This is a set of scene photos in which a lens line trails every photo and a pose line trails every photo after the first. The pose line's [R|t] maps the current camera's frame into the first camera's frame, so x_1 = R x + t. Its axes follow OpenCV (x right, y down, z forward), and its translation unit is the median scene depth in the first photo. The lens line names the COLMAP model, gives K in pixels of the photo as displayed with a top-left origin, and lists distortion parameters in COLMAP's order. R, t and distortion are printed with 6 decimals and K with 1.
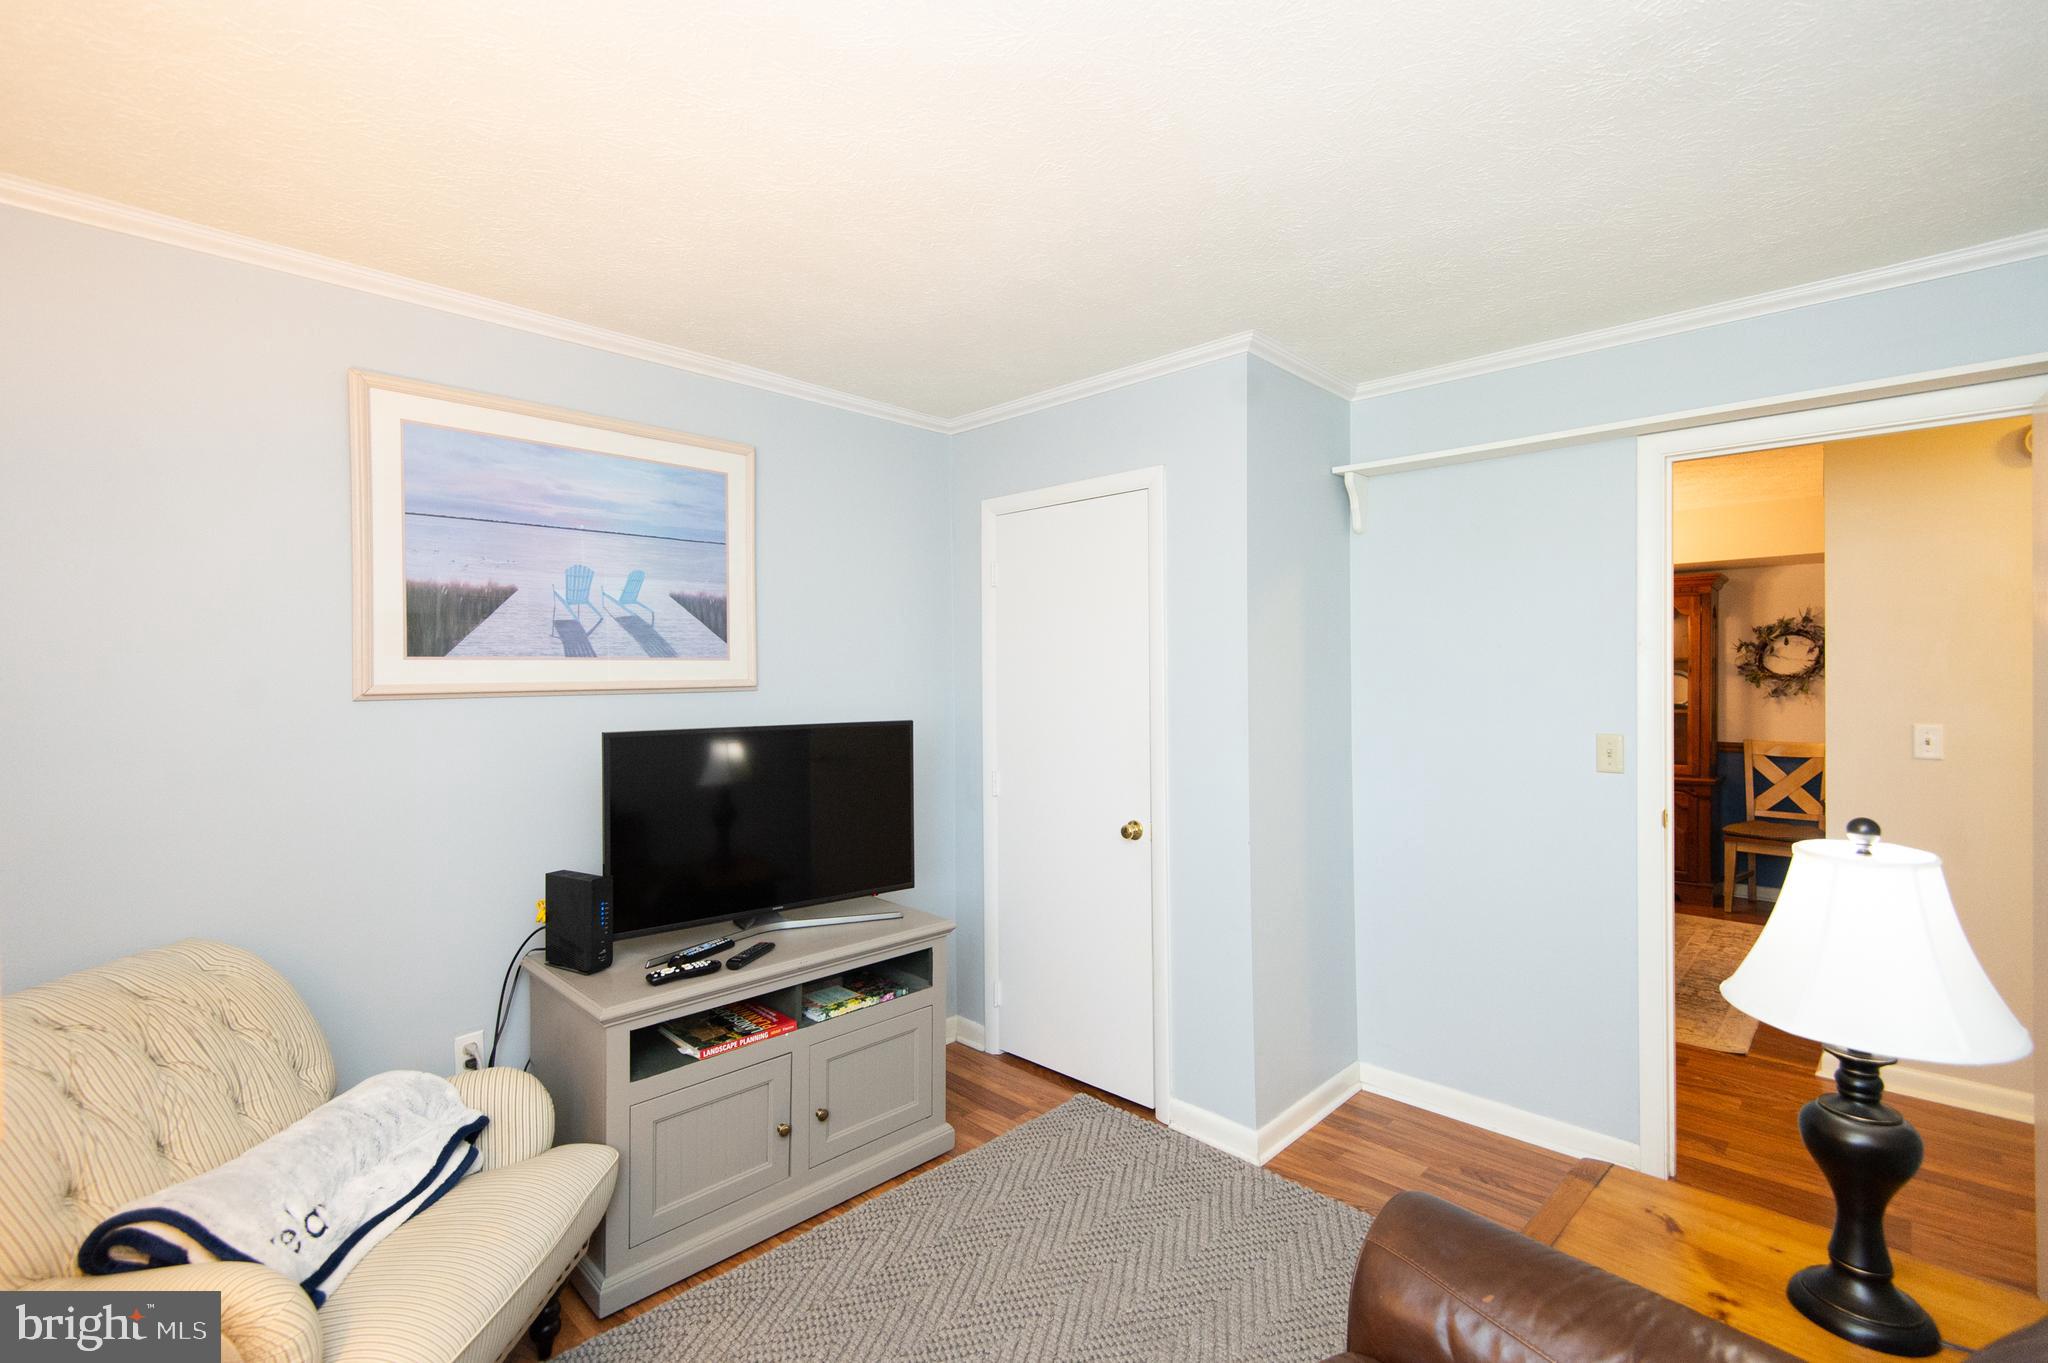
lens RADIAL K [[915.2, 0, 1028.8], [0, 915.2, 678.1], [0, 0, 1]] dist [0.001401, -0.013435]
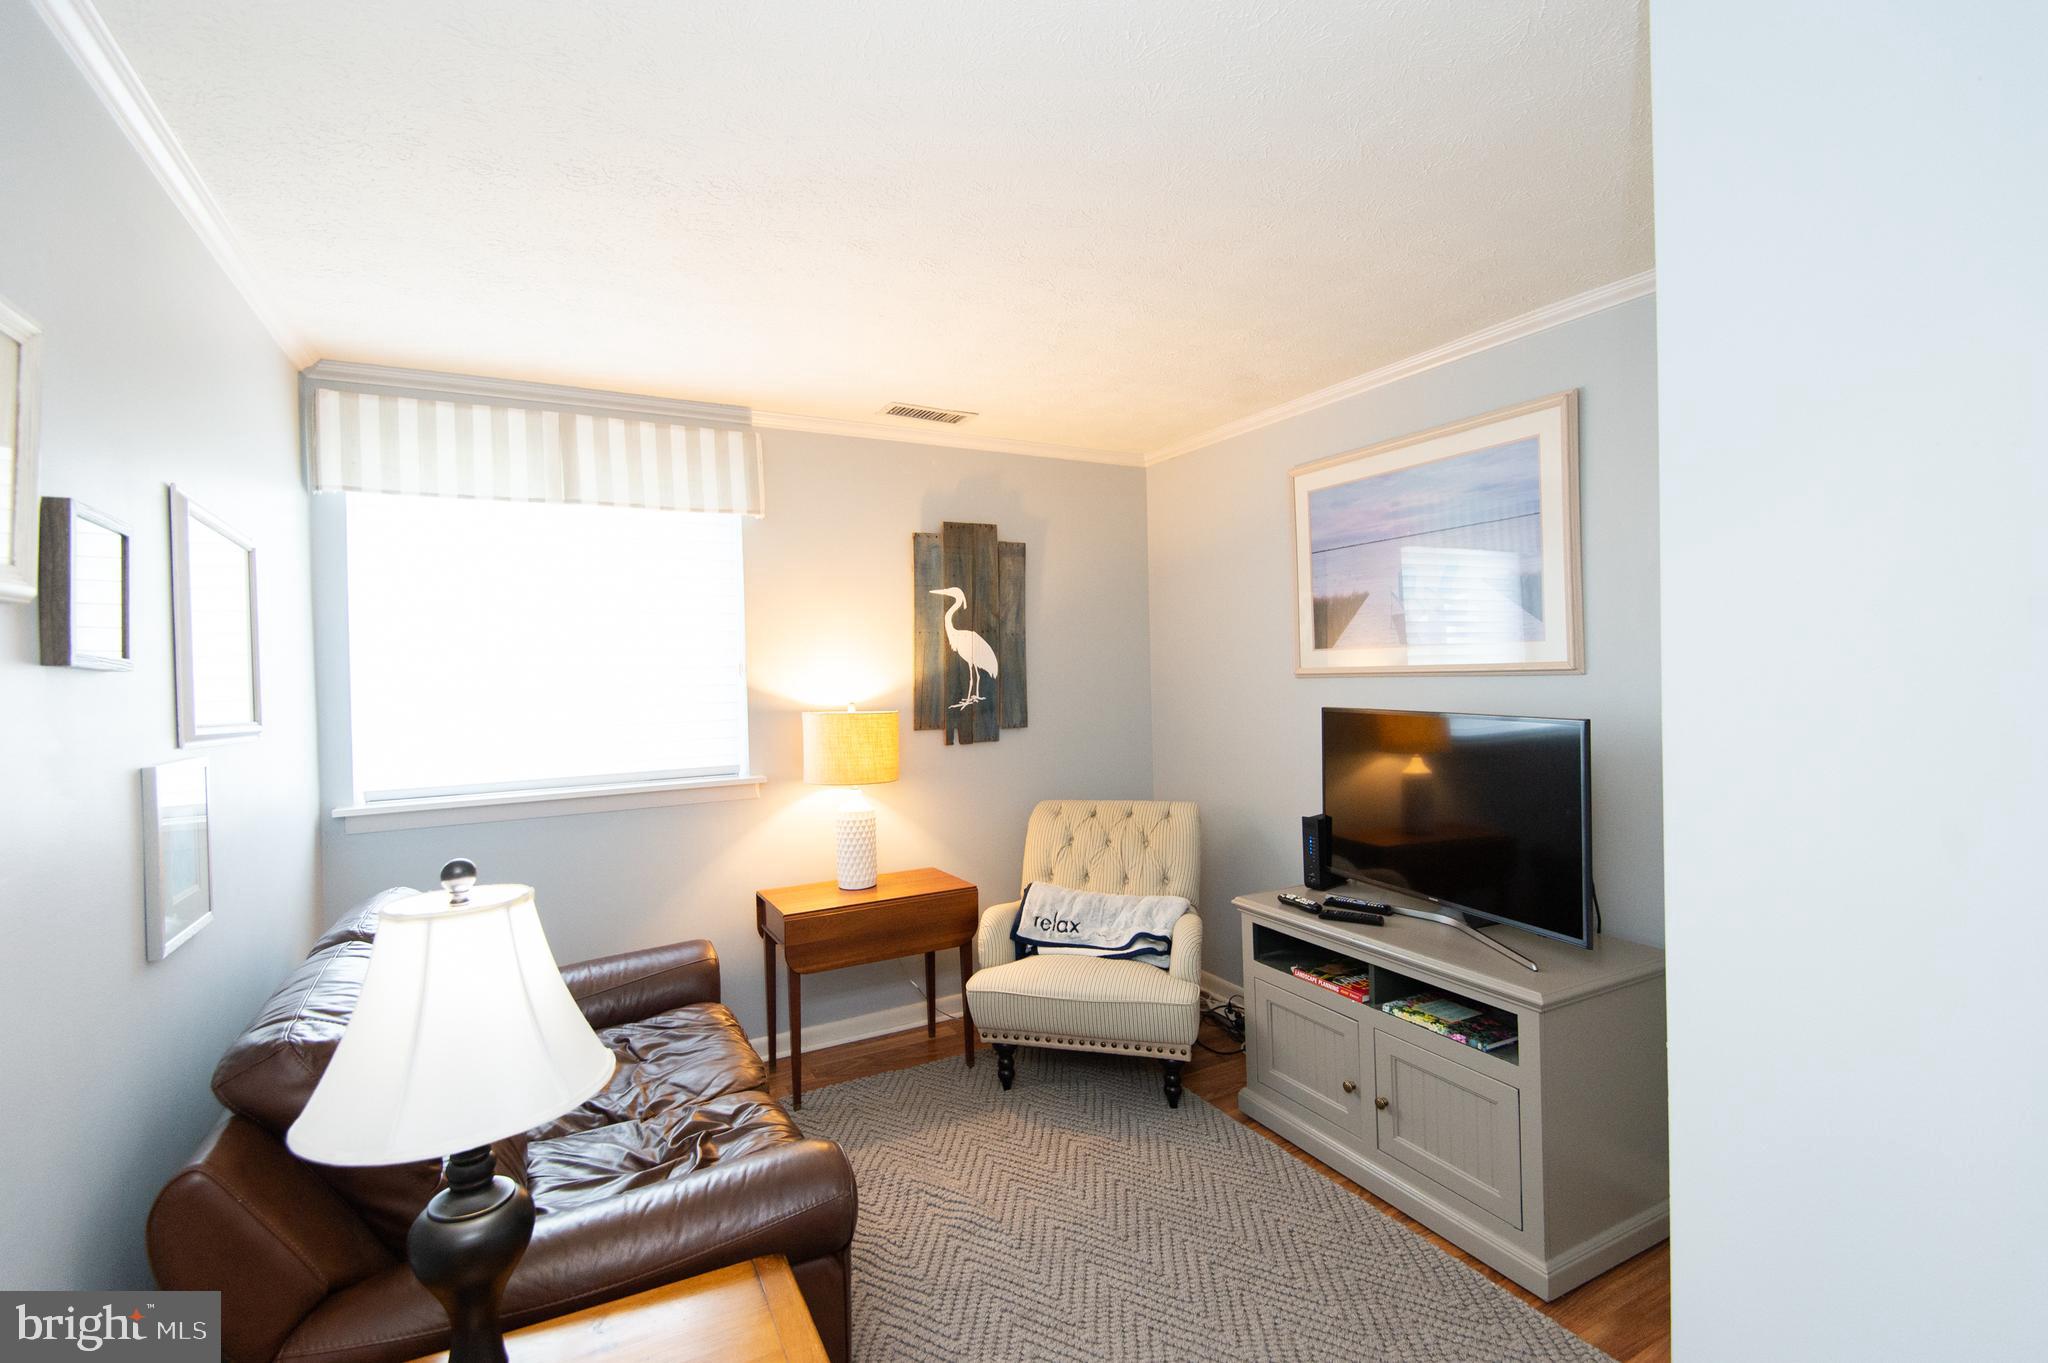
lens RADIAL K [[915.2, 0, 1028.8], [0, 915.2, 678.1], [0, 0, 1]] dist [0.001401, -0.013435]
pose [[-0.314704, 0.021217, -0.948953, 0.833994], [0.022565, 0.999635, 0.014867, -0.008472], [0.948922, -0.016734, -0.315068, 0.964690]]
